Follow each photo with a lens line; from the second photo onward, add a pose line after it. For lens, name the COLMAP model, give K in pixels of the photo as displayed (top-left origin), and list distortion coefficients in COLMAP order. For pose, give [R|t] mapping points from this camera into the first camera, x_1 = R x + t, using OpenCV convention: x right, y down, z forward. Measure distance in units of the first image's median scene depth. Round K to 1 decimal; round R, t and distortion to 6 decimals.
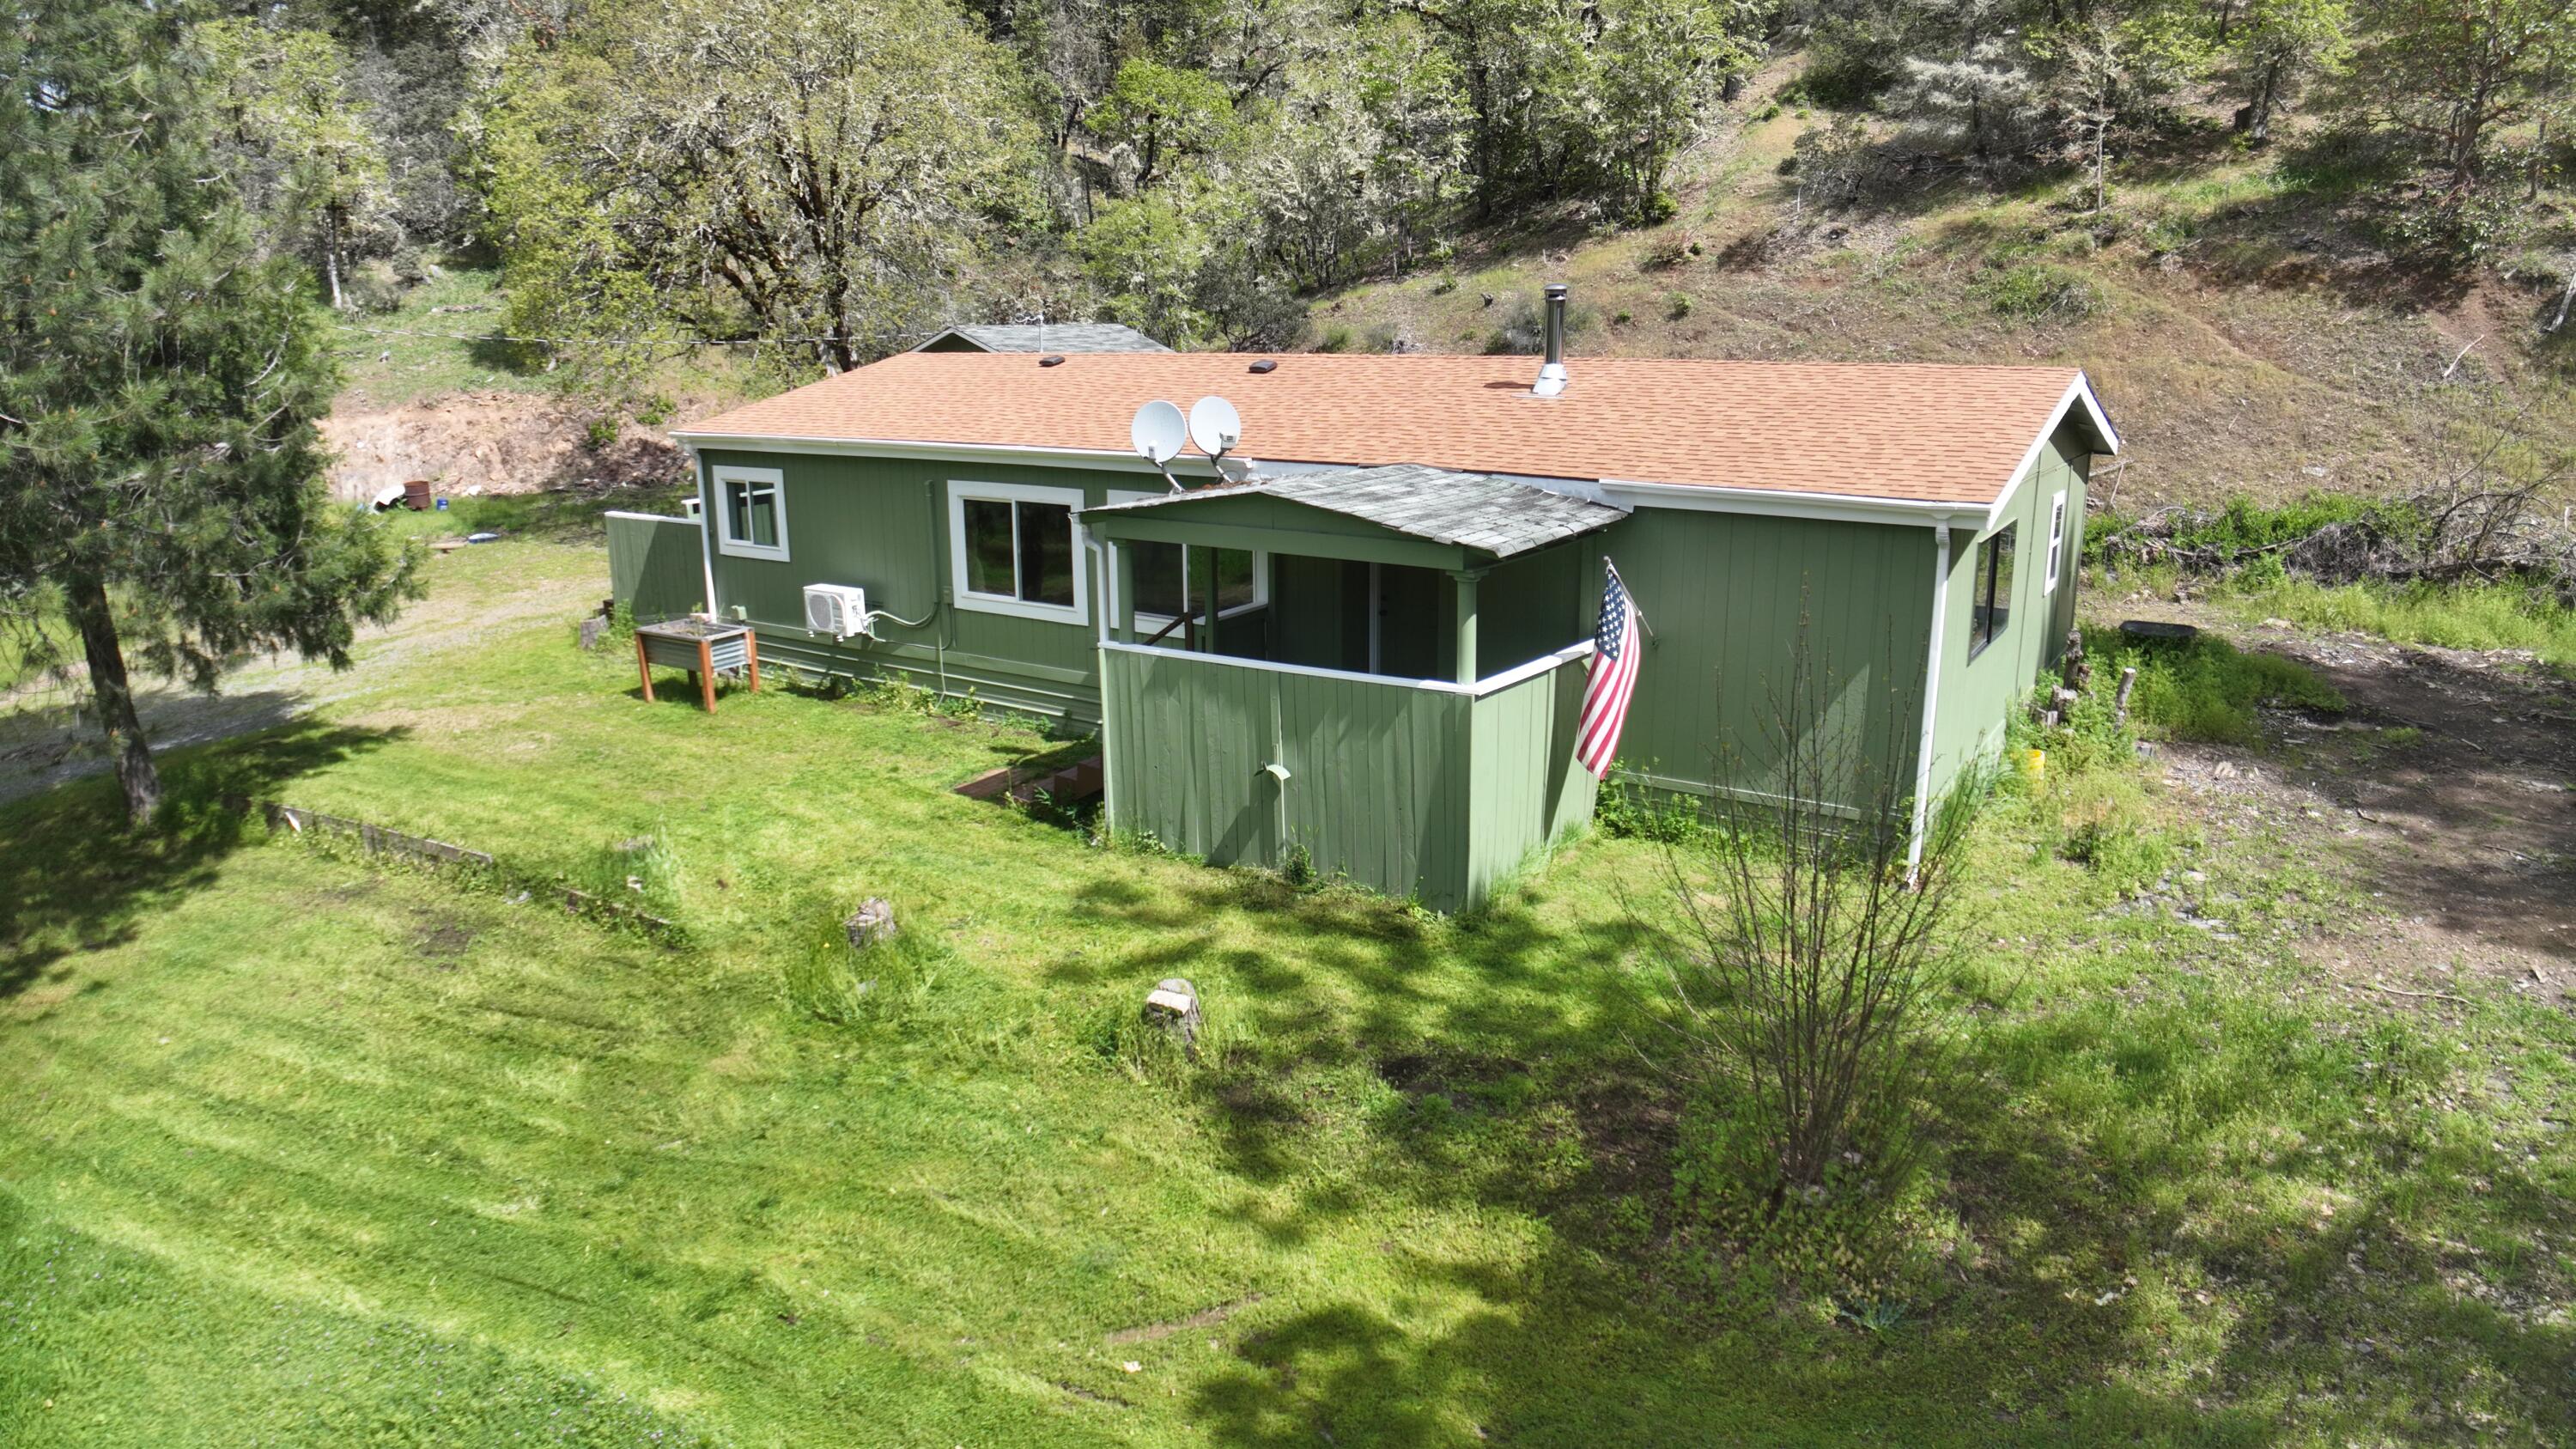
lens RADIAL K [[1539.1, 0, 1310.7], [0, 1539.1, 734.5], [0, 0, 1]] dist [-0.120621, 0.020935]
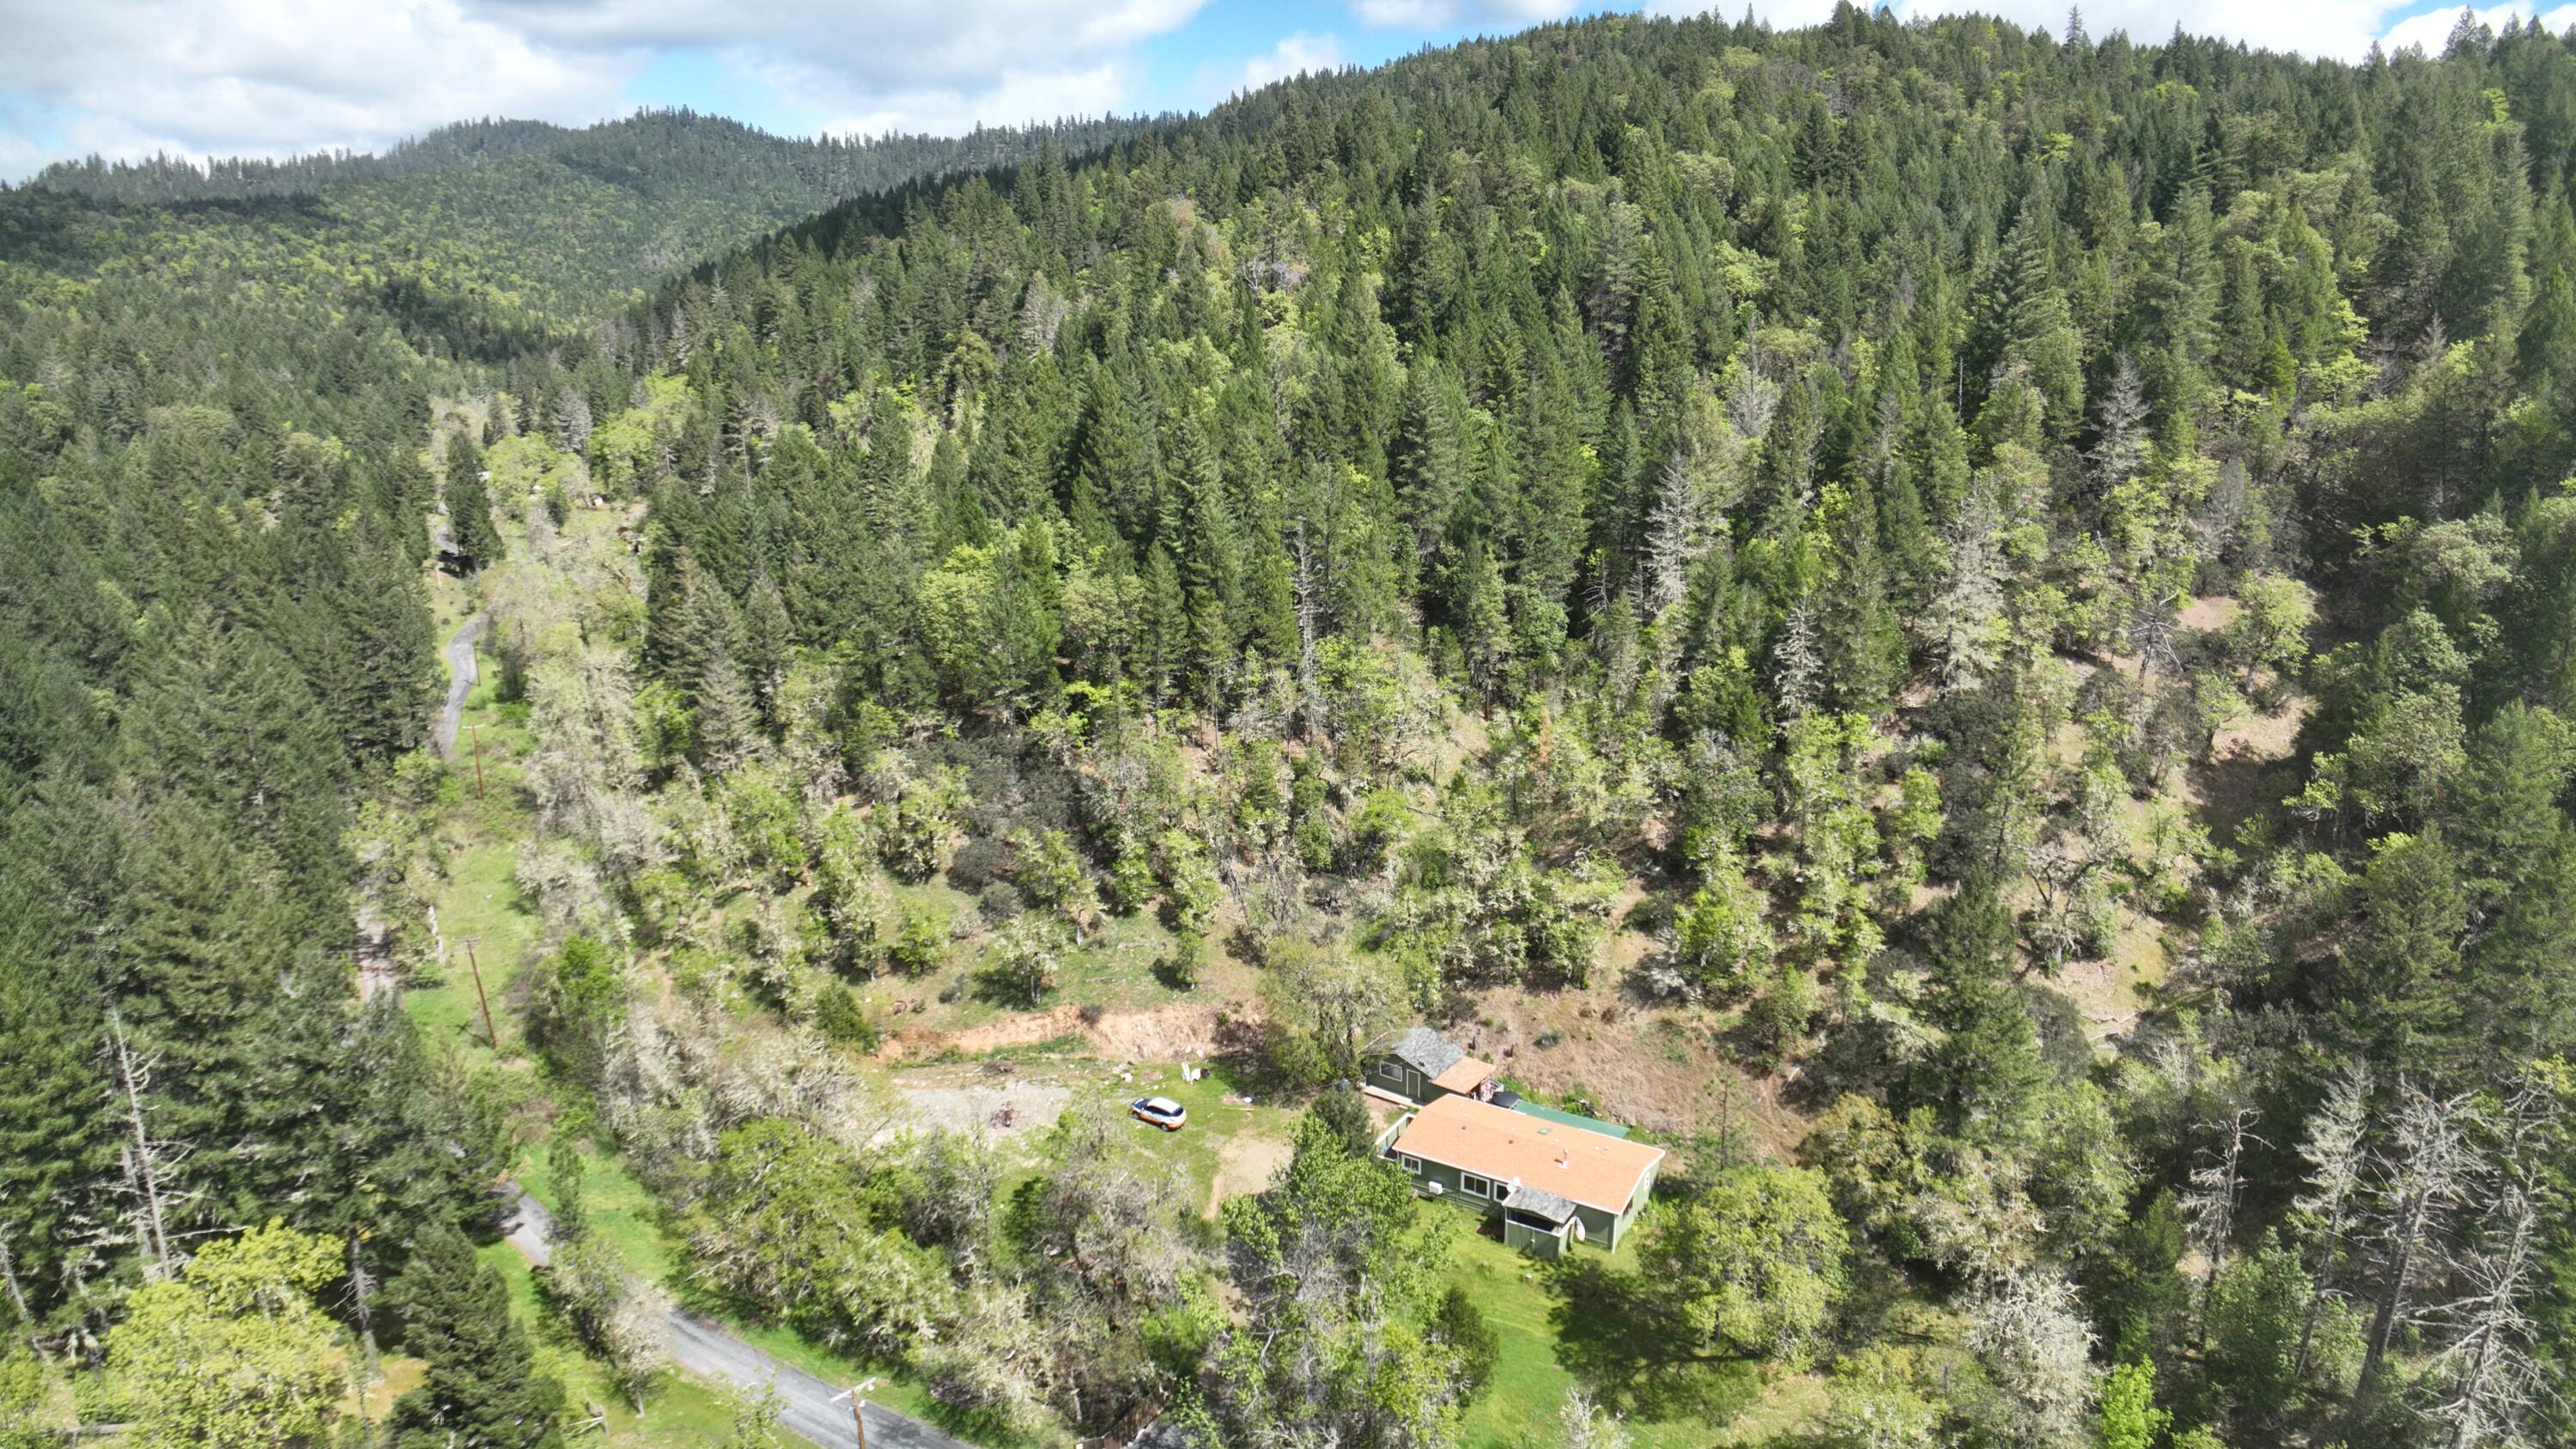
lens RADIAL K [[1539.1, 0, 1300.2], [0, 1539.1, 701.6], [0, 0, 1]] dist [-0.120621, 0.020935]
pose [[0.999389, -0.017862, 0.030036, -1.164356], [0.018064, 0.999816, -0.006472, -2.267225], [-0.029915, 0.007011, 0.999528, -5.623917]]
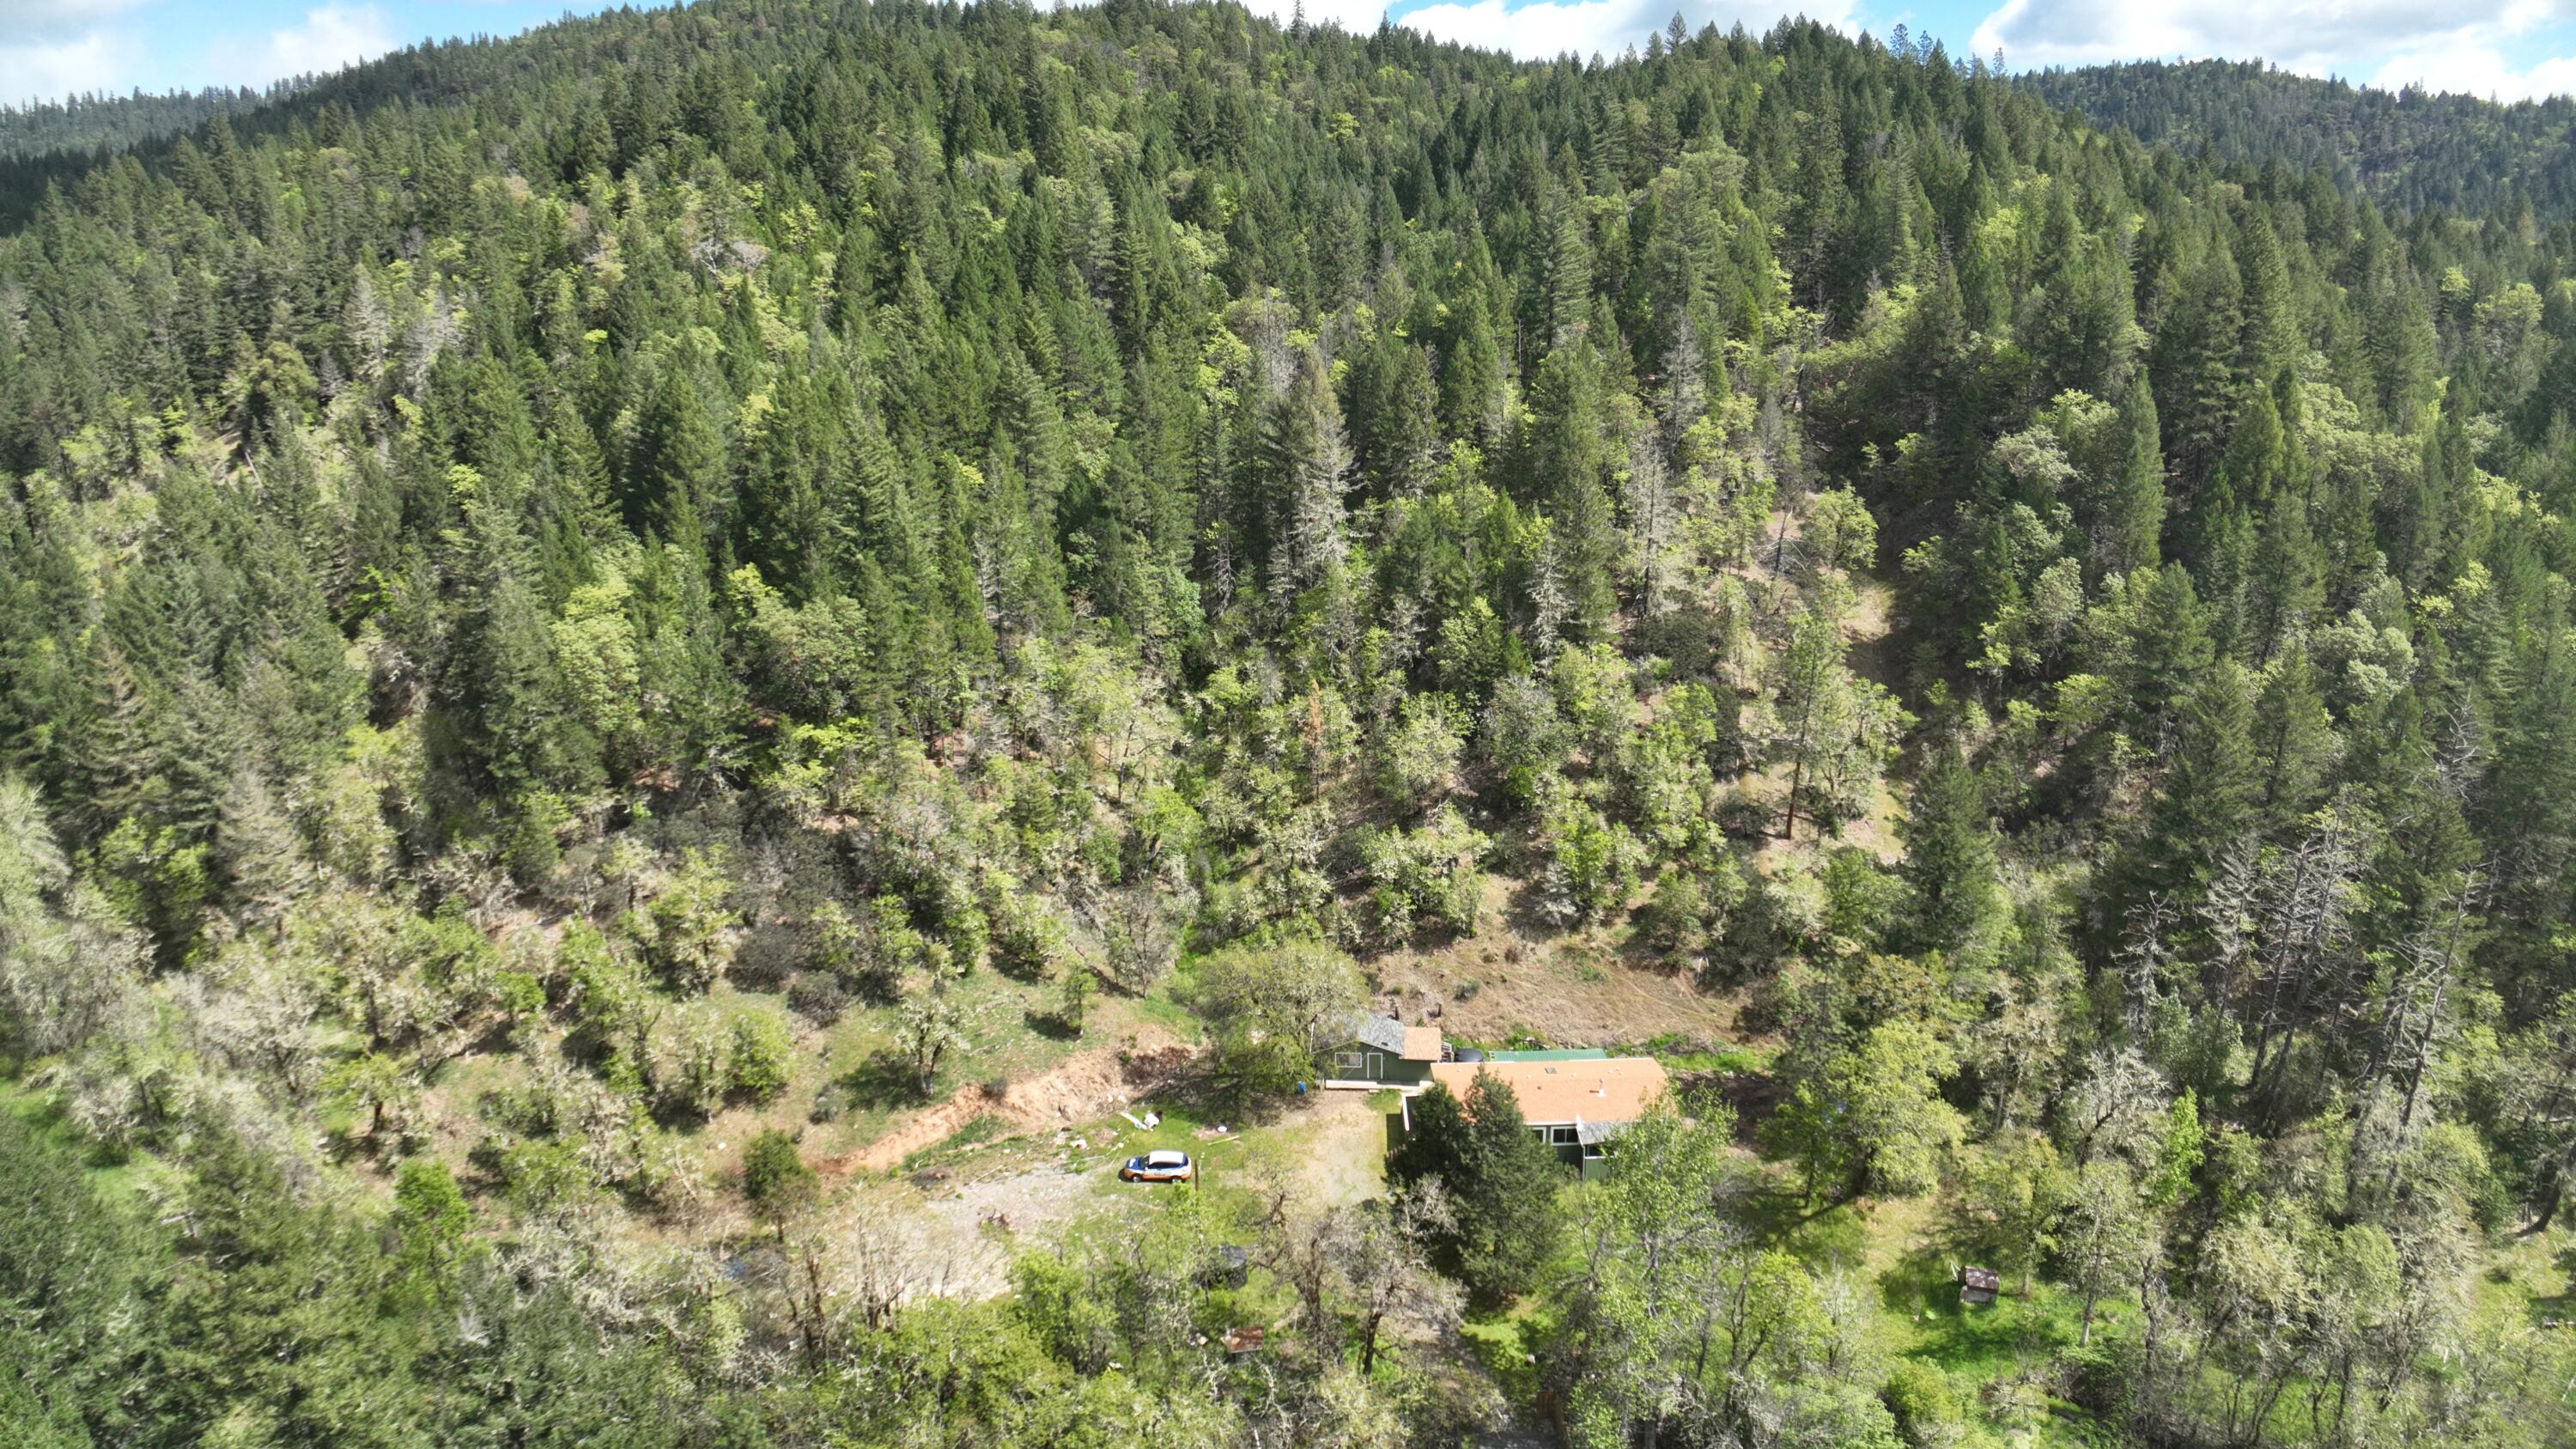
lens RADIAL K [[1539.1, 0, 1283.4], [0, 1539.1, 721.2], [0, 0, 1]] dist [-0.120621, 0.020935]
pose [[0.832745, -0.166351, 0.528075, -4.534058], [0.155871, 0.985656, 0.064696, -2.645944], [-0.531263, 0.028436, 0.846730, -4.218859]]
